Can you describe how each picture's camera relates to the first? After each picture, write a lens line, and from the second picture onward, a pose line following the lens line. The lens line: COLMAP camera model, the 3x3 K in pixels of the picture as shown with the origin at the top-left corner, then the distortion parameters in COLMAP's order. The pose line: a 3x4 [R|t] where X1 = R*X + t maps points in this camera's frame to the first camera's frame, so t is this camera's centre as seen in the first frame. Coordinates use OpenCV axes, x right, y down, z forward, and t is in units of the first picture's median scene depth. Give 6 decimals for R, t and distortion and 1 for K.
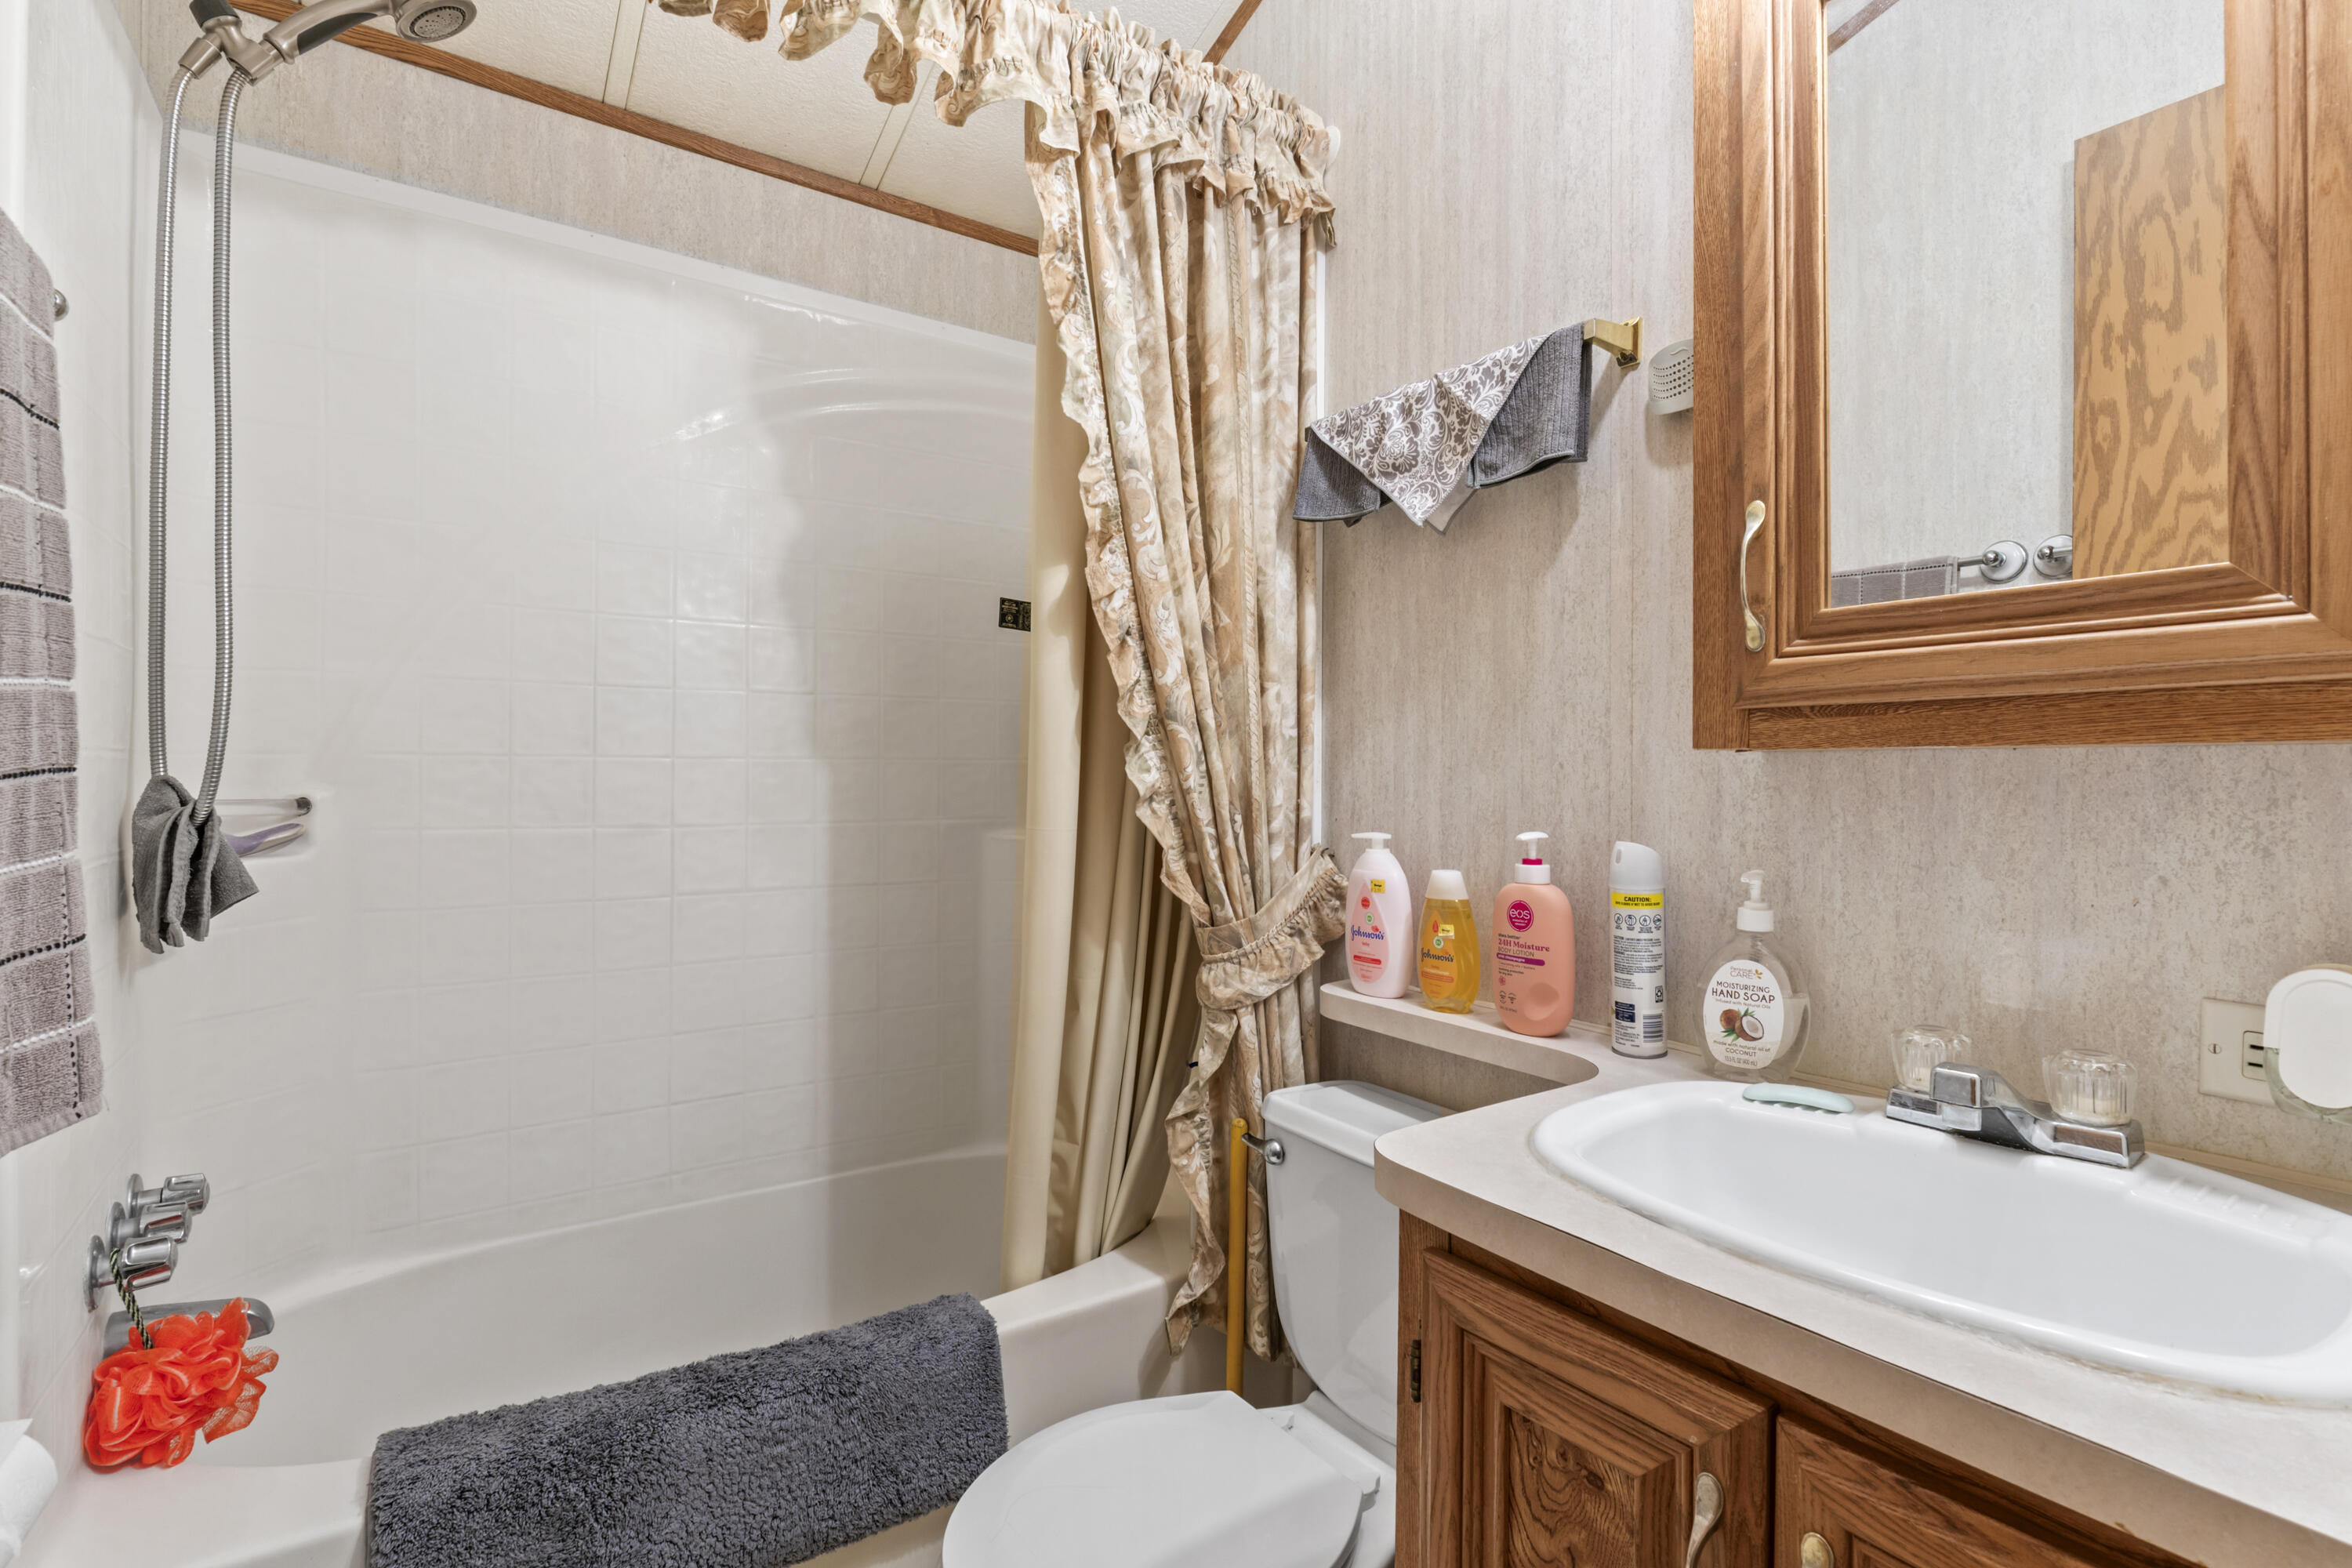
lens RADIAL K [[1132.2, 0, 1180.9], [0, 1132.2, 777.6], [0, 0, 1]] dist [-0.001687, -0.000099]
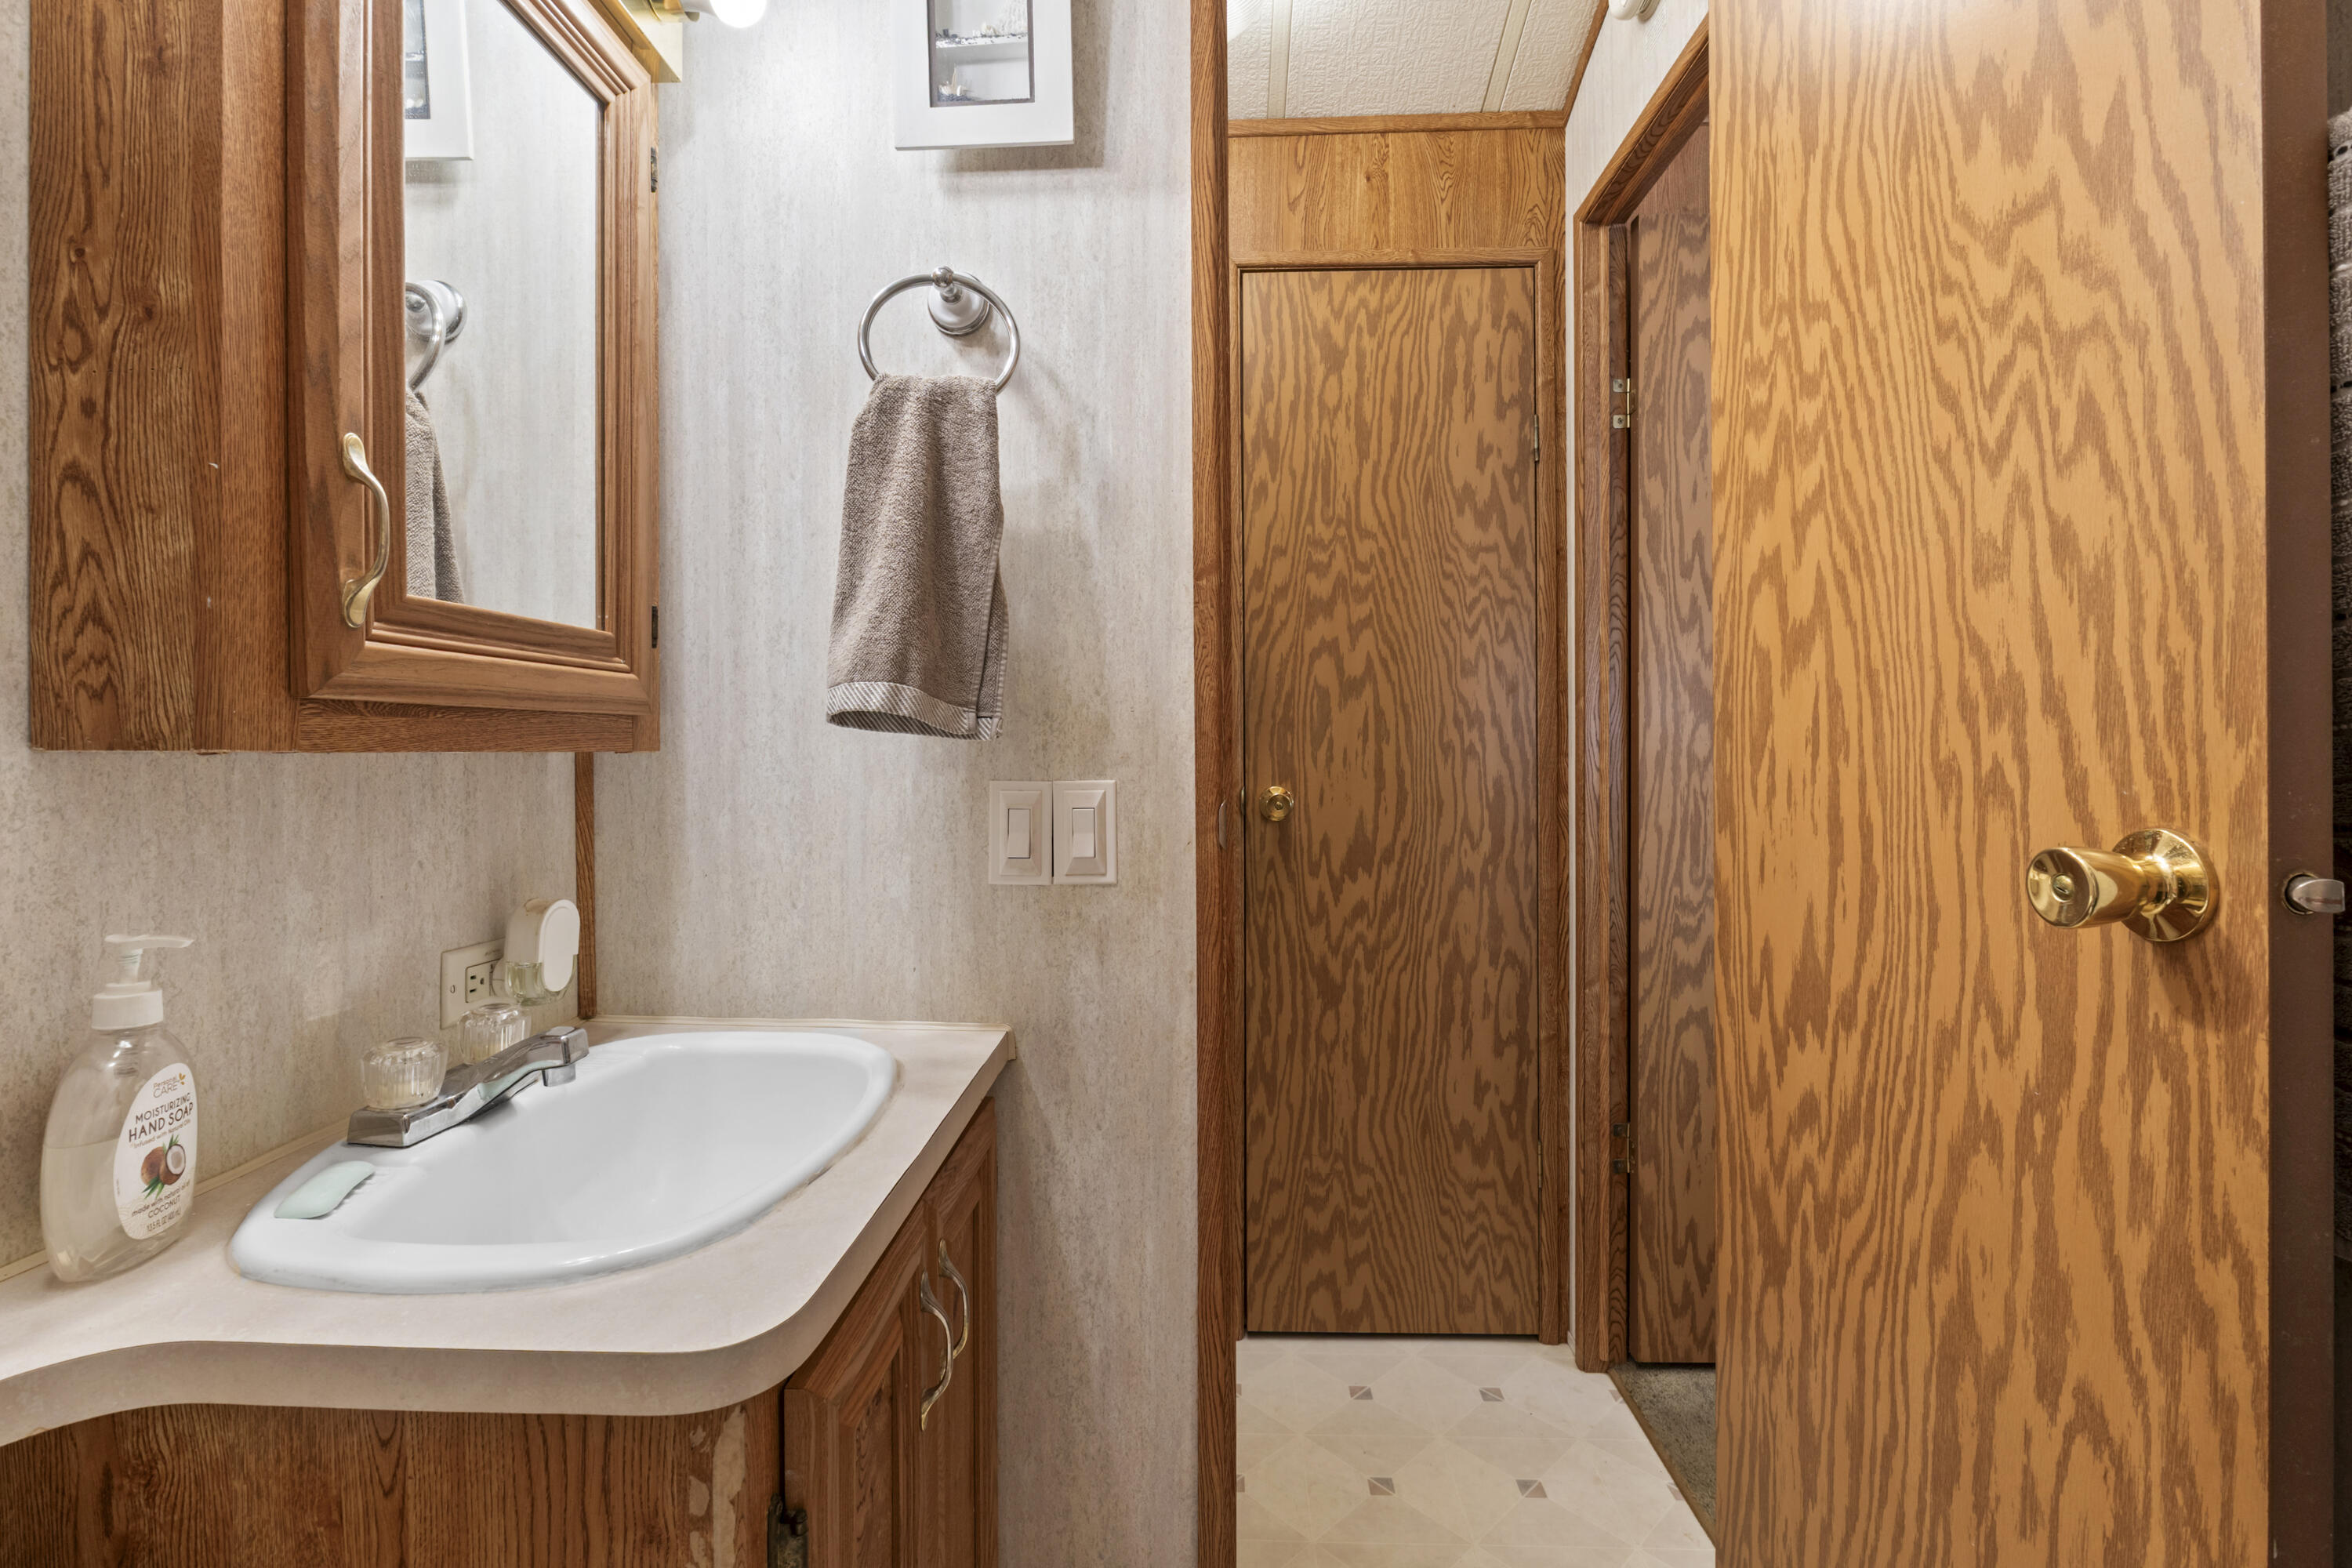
lens RADIAL K [[1021.5, 0, 1181.5], [0, 1021.5, 764.7], [0, 0, 1]] dist [-0.006815, 0.000314]
pose [[-0.800114, -0.011239, 0.599742, -0.378538], [-0.000682, 0.999841, 0.017827, -0.030752], [-0.599847, 0.013855, -0.799995, 1.255001]]
